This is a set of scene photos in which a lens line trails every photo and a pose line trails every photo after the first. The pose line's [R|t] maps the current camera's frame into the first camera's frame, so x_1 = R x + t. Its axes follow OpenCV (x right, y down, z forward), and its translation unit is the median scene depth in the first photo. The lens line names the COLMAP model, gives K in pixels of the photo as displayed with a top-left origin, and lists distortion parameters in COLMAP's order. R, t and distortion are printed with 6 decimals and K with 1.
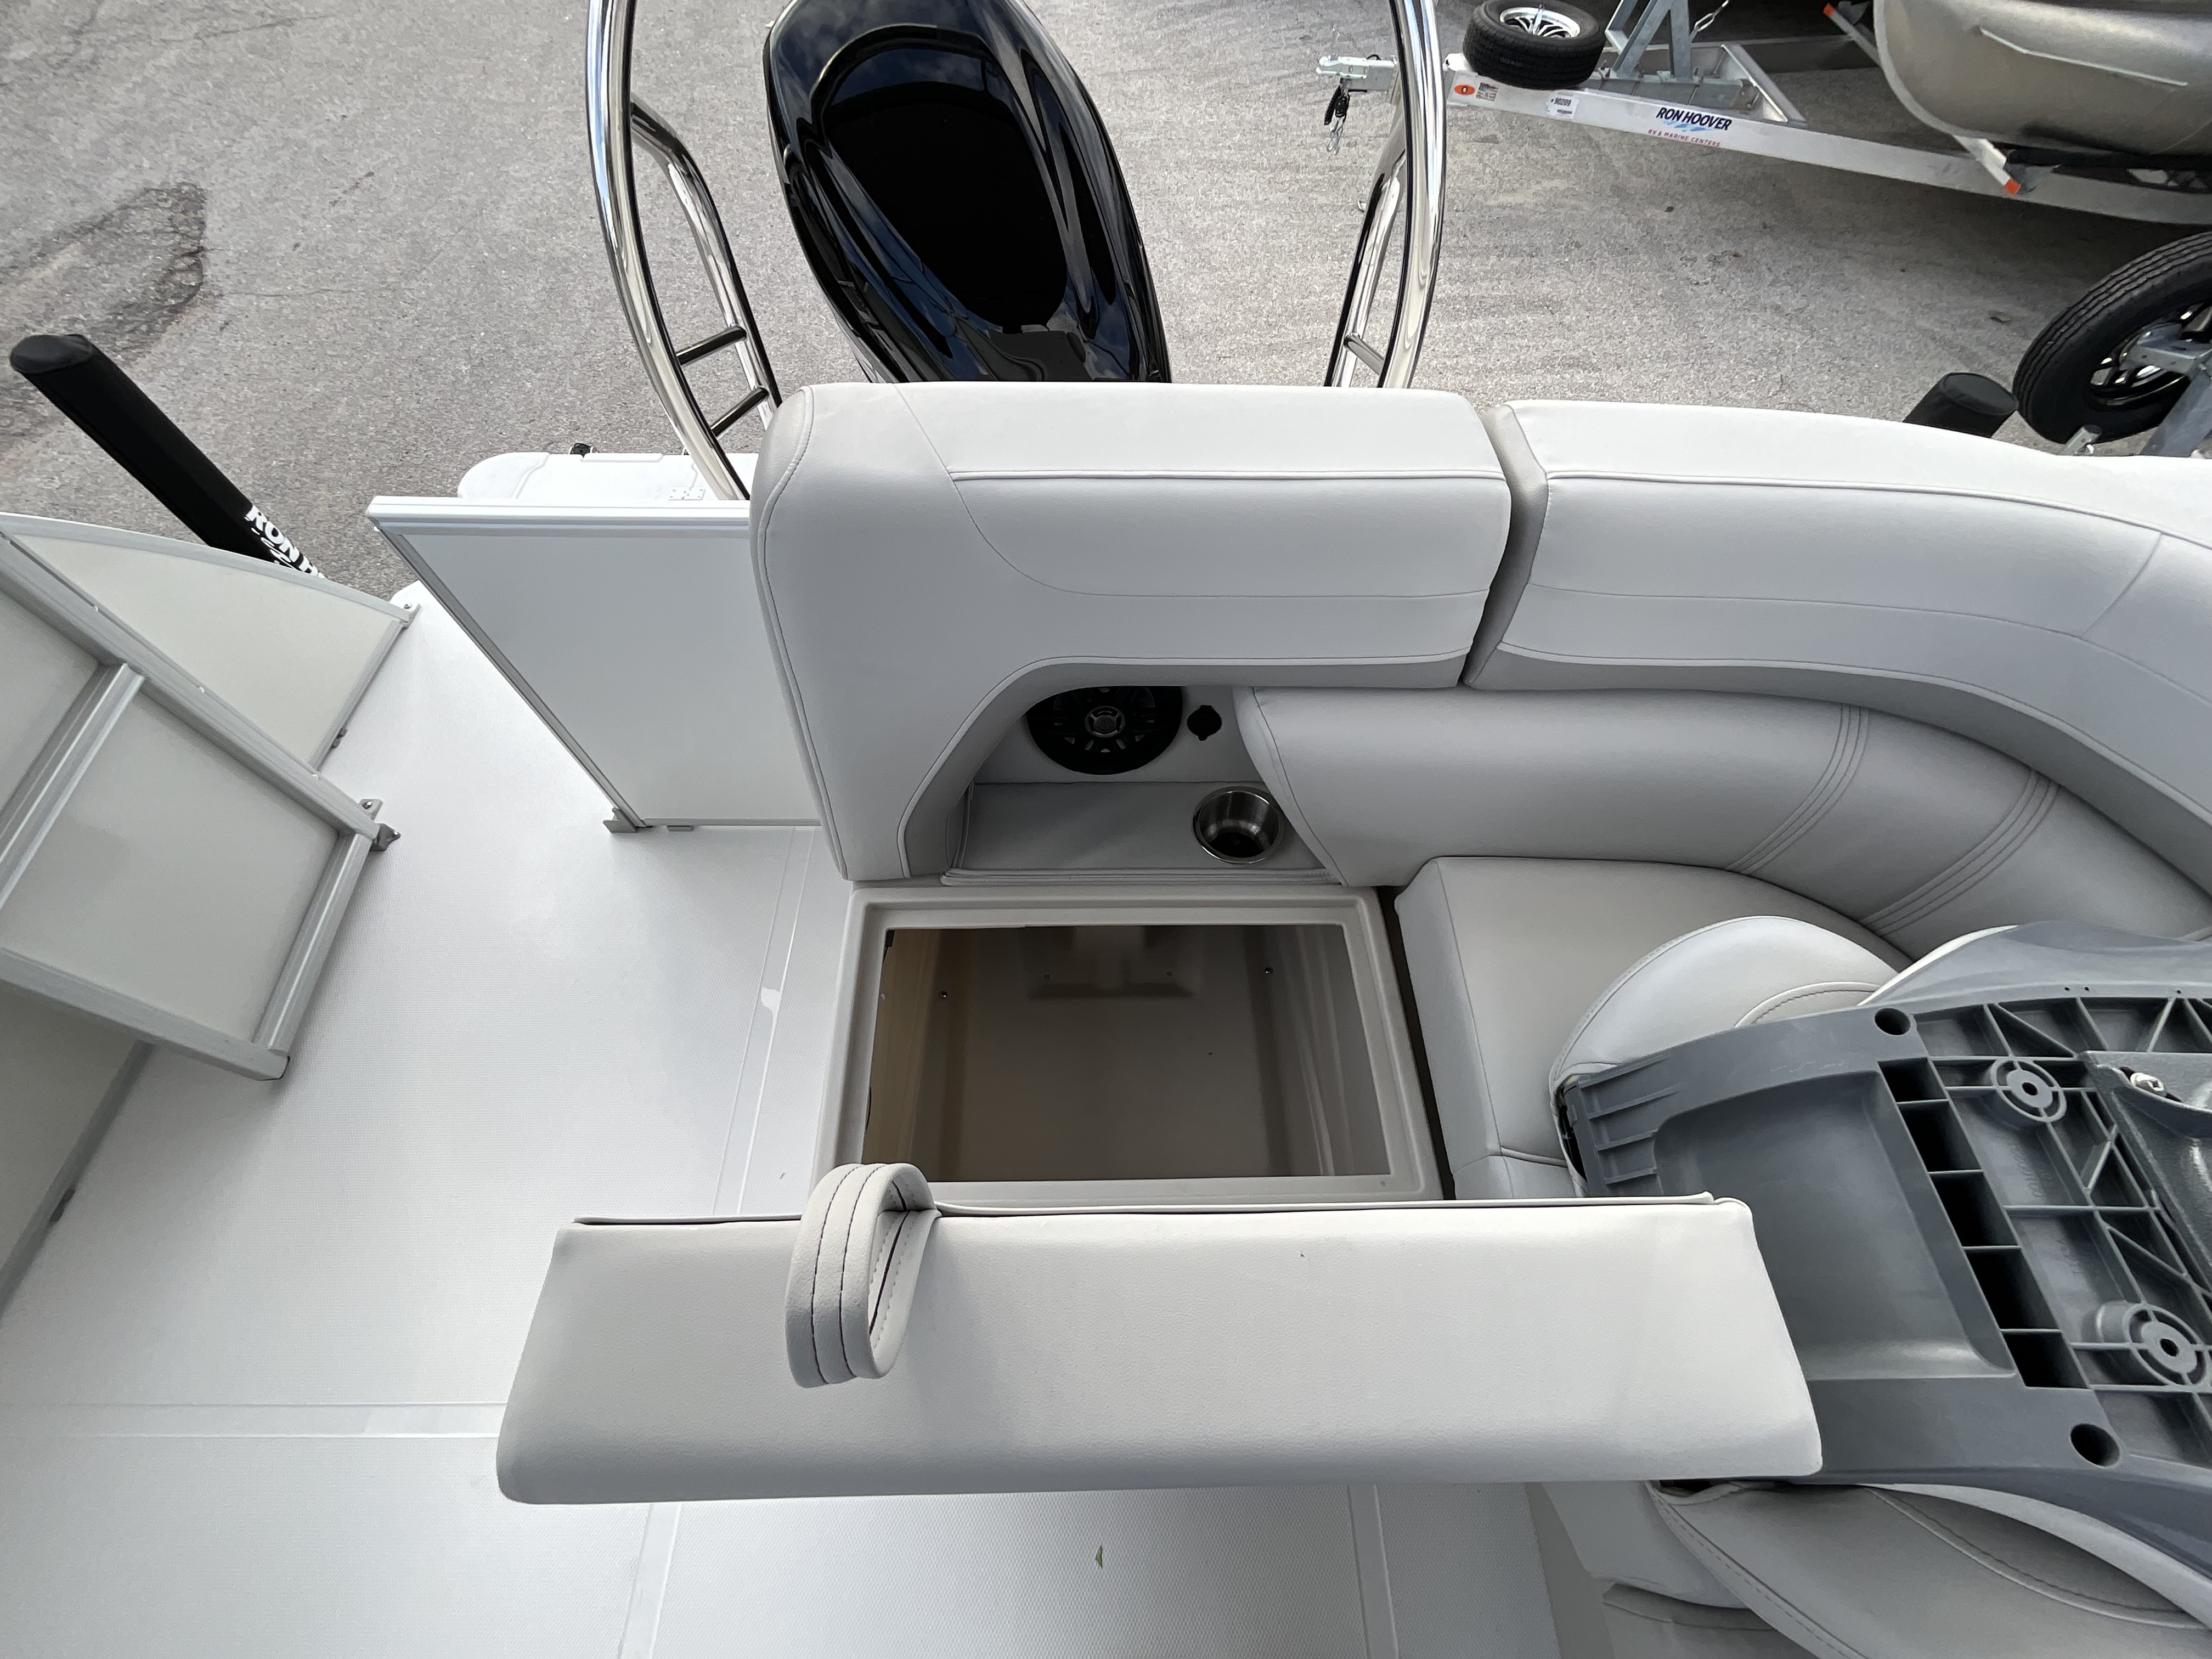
lens RADIAL K [[887.1, 0, 1099.8], [0, 887.1, 823.7], [0, 0, 1]] dist [0.019273, -0.008166]
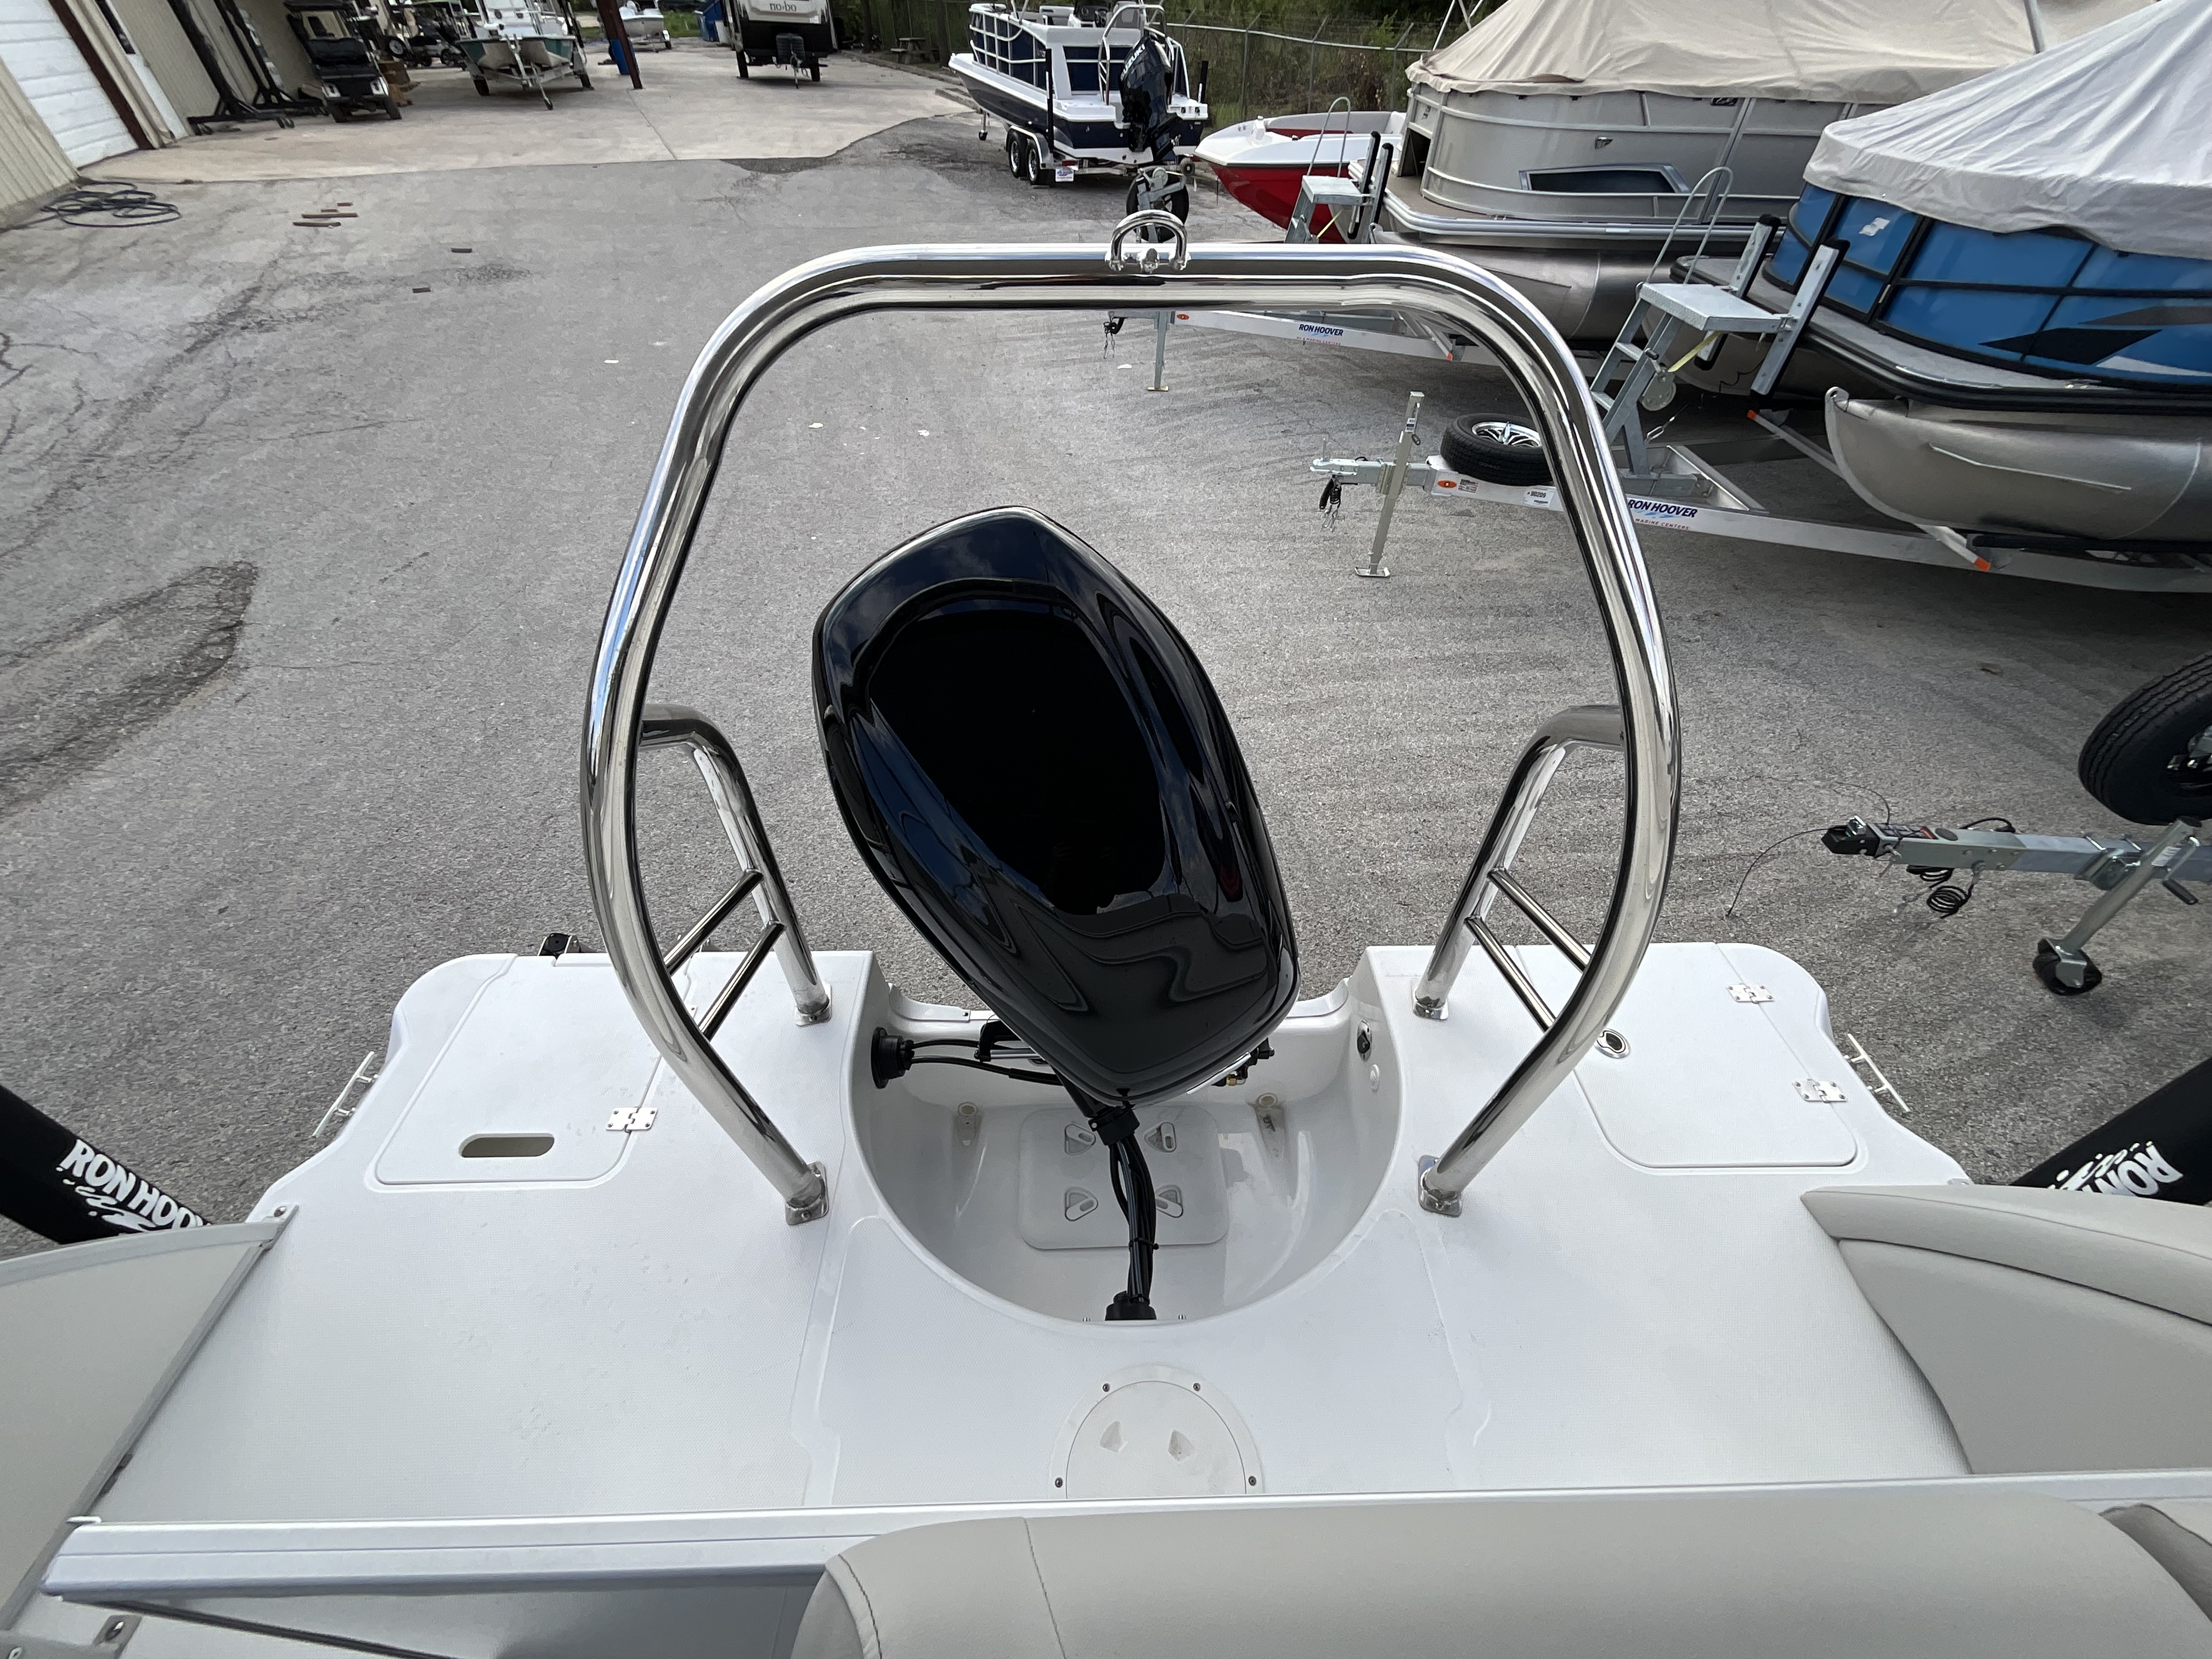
lens RADIAL K [[883.7, 0, 1106.0], [0, 883.7, 829.5], [0, 0, 1]] dist [0.020262, -0.009667]
pose [[0.999801, -0.012274, 0.015747, -0.034805], [0.016041, 0.963416, -0.267529, -0.132816], [-0.011887, 0.267728, 0.963421, 0.073162]]
